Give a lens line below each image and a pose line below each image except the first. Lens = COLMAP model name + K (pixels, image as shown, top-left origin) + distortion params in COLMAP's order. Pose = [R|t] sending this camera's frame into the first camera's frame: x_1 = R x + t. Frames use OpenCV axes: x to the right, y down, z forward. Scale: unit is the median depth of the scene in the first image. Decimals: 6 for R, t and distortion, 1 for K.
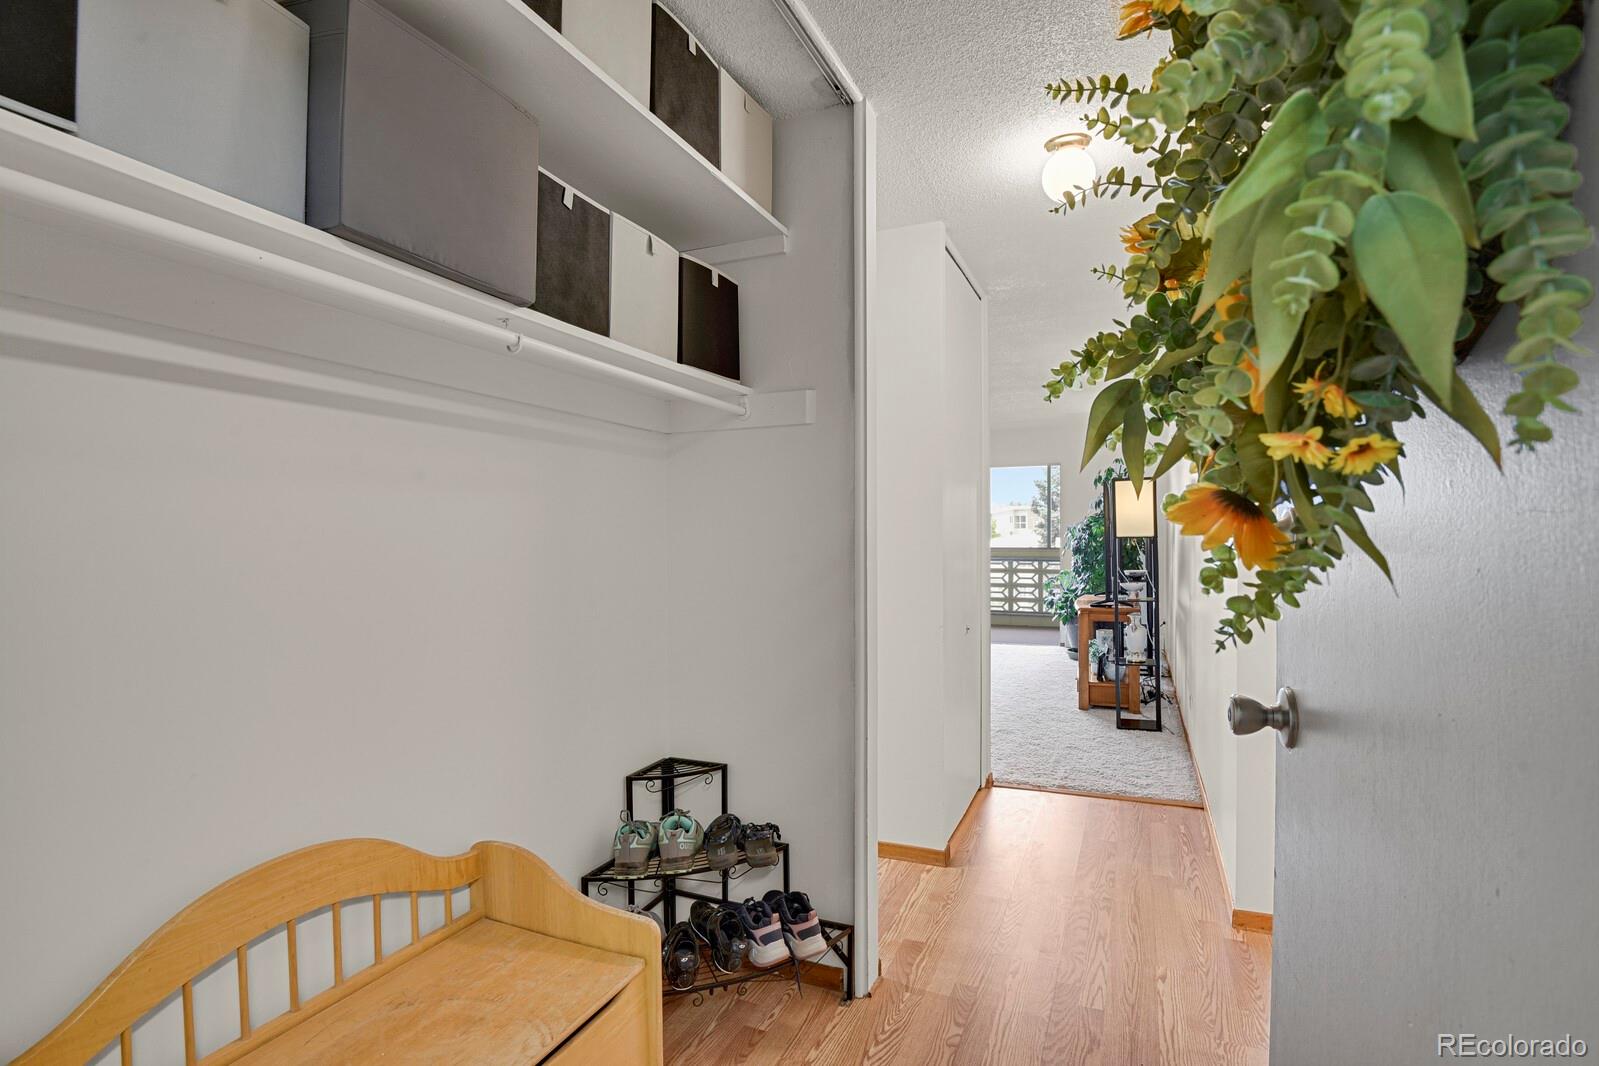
lens RADIAL K [[840.6, 0, 799.5], [0, 840.6, 533.0], [0, 0, 1]] dist [0.134328, 0.000153]
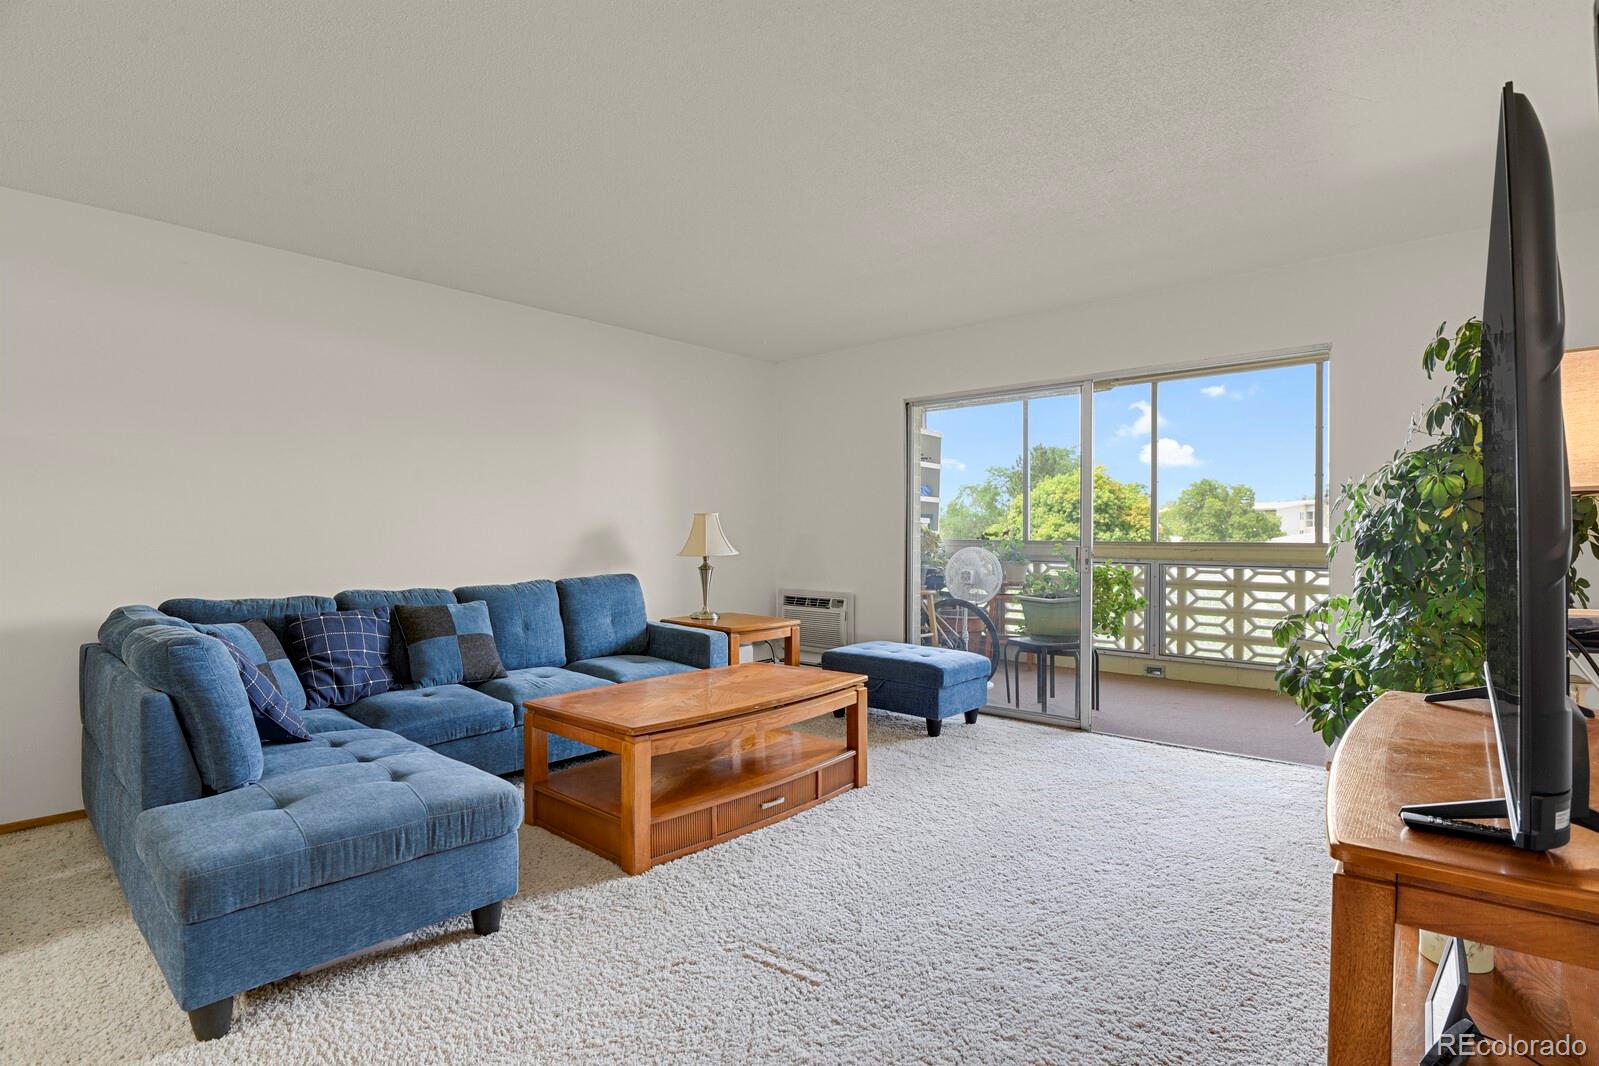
lens RADIAL K [[755.8, 0, 799.5], [0, 755.8, 533.0], [0, 0, 1]] dist [-0.018039, 0.000404]
pose [[0.936596, 0.002332, -0.350403, 0.210566], [-0.002833, 0.999996, -0.000917, 0.016435], [0.350400, 0.001852, 0.936598, 0.618758]]
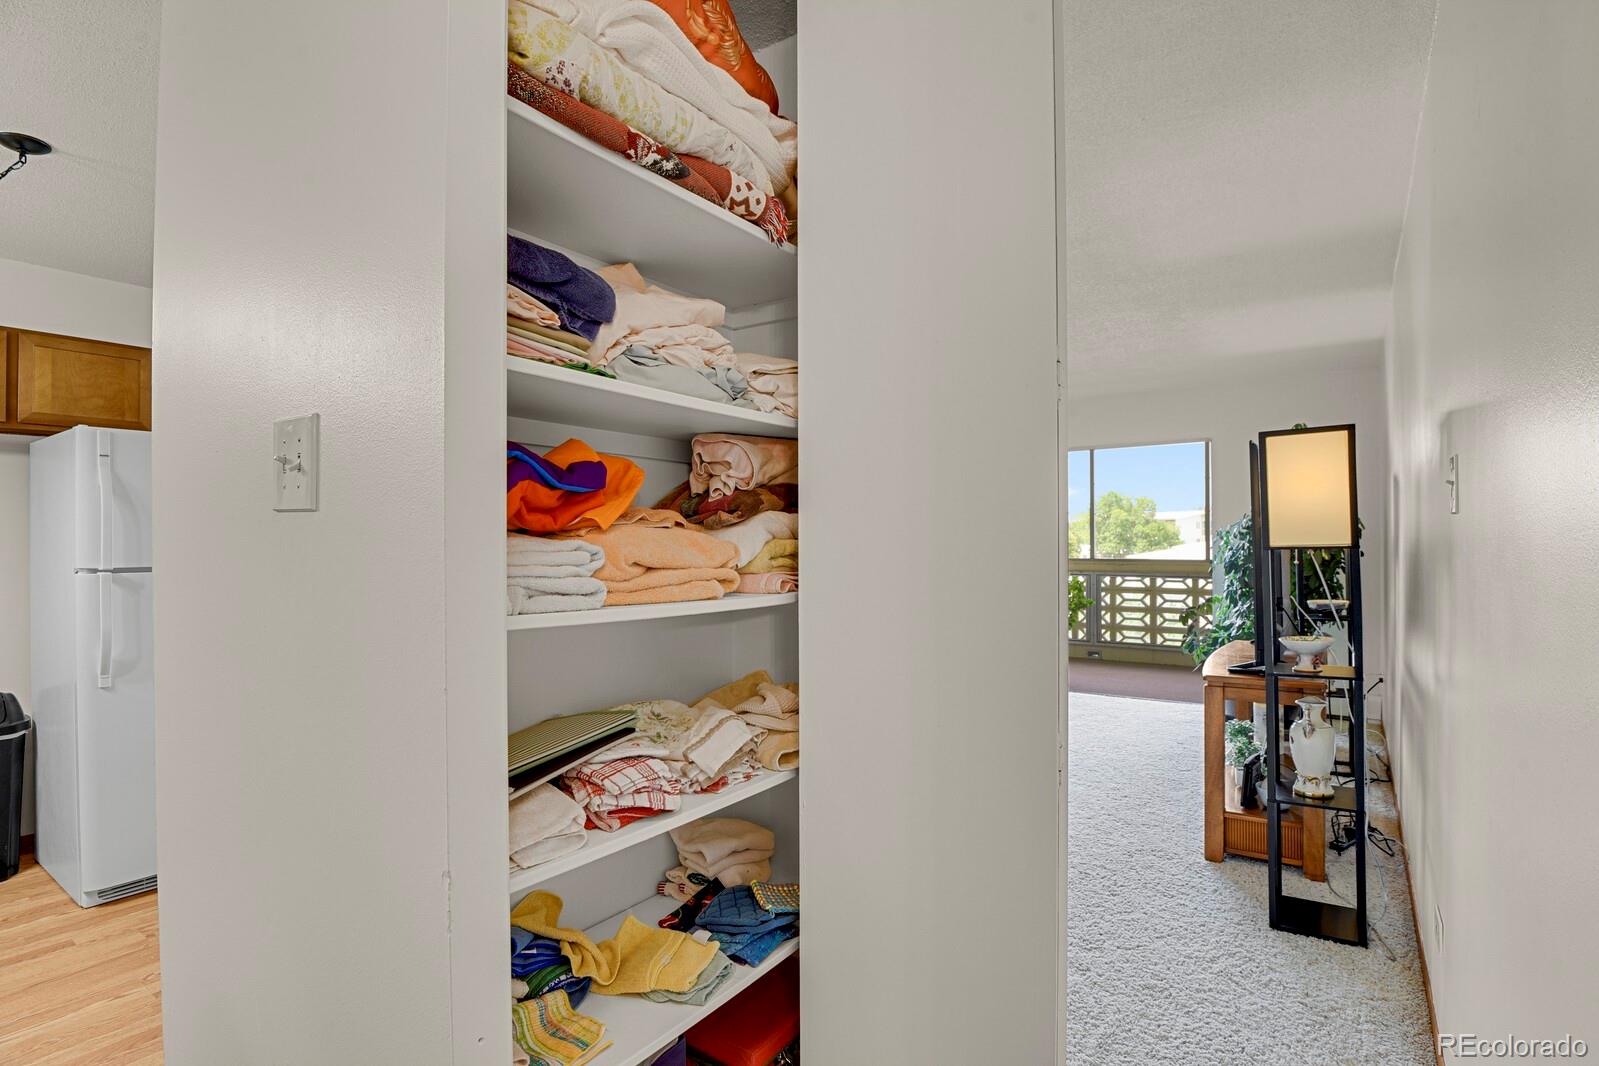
lens RADIAL K [[793.6, 0, 789.1], [0, 793.6, 530.9], [0, 0, 1]] dist [-0.001013, -0.000477]
pose [[0.970372, -0.002302, -0.241605, 0.146274], [-0.000556, 0.999931, -0.011762, 0.000926], [0.241615, 0.011547, 0.970304, 0.336803]]
